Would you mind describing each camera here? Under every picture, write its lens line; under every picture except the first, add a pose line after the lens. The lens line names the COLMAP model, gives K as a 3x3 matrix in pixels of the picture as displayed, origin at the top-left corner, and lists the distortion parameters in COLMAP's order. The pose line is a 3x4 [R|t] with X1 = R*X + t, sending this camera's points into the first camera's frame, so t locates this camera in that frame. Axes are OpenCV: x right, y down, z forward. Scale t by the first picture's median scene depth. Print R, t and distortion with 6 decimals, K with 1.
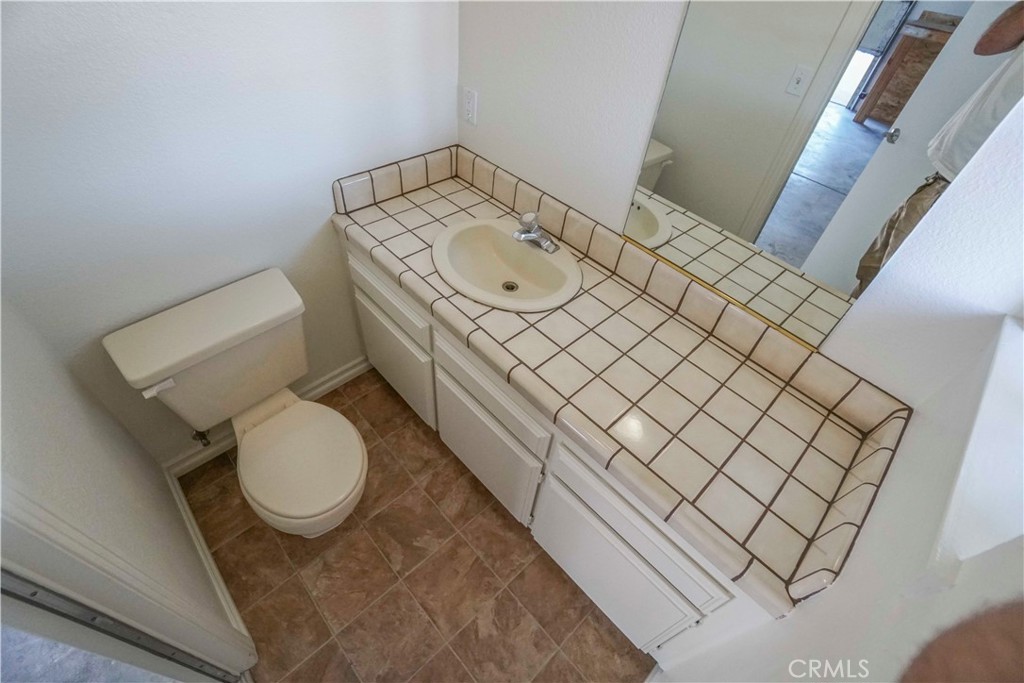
lens RADIAL K [[451.3, 0, 508.3], [0, 451.3, 337.0], [0, 0, 1]] dist [-0.063703, 0.022656]
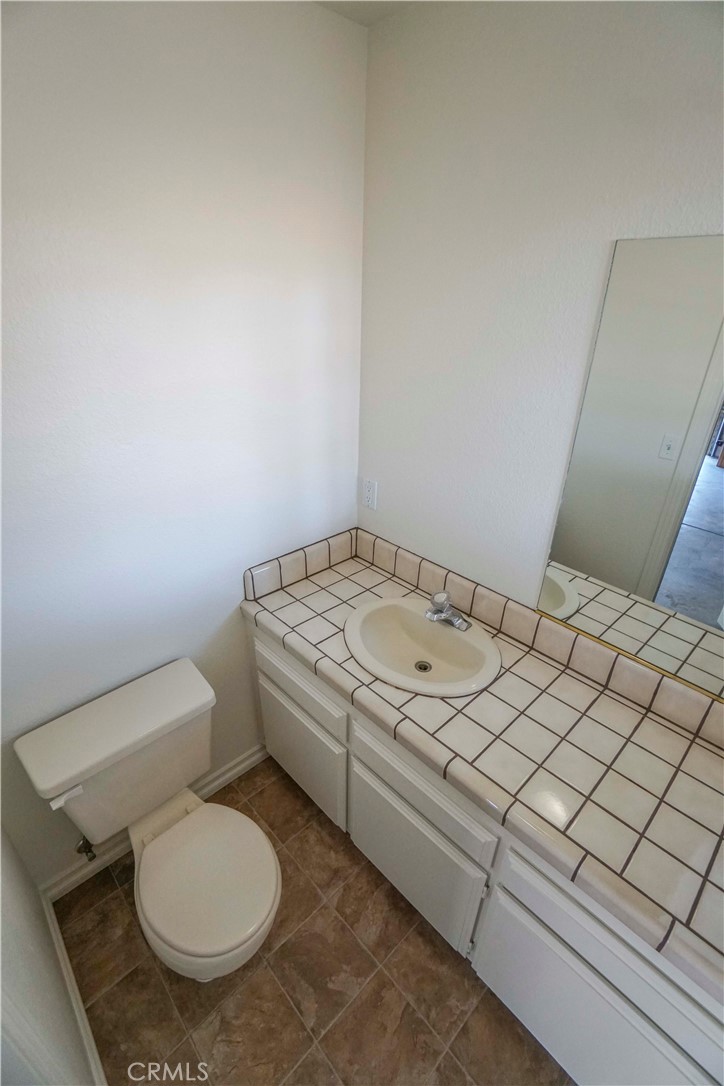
lens RADIAL K [[478.6, 0, 356.7], [0, 478.6, 552.0], [0, 0, 1]] dist [-0.063703, 0.022656]
pose [[0.998082, -0.053786, -0.030660, -0.094355], [0.042019, 0.952203, -0.302561, -0.043028], [0.045468, 0.300693, 0.952637, -0.055769]]
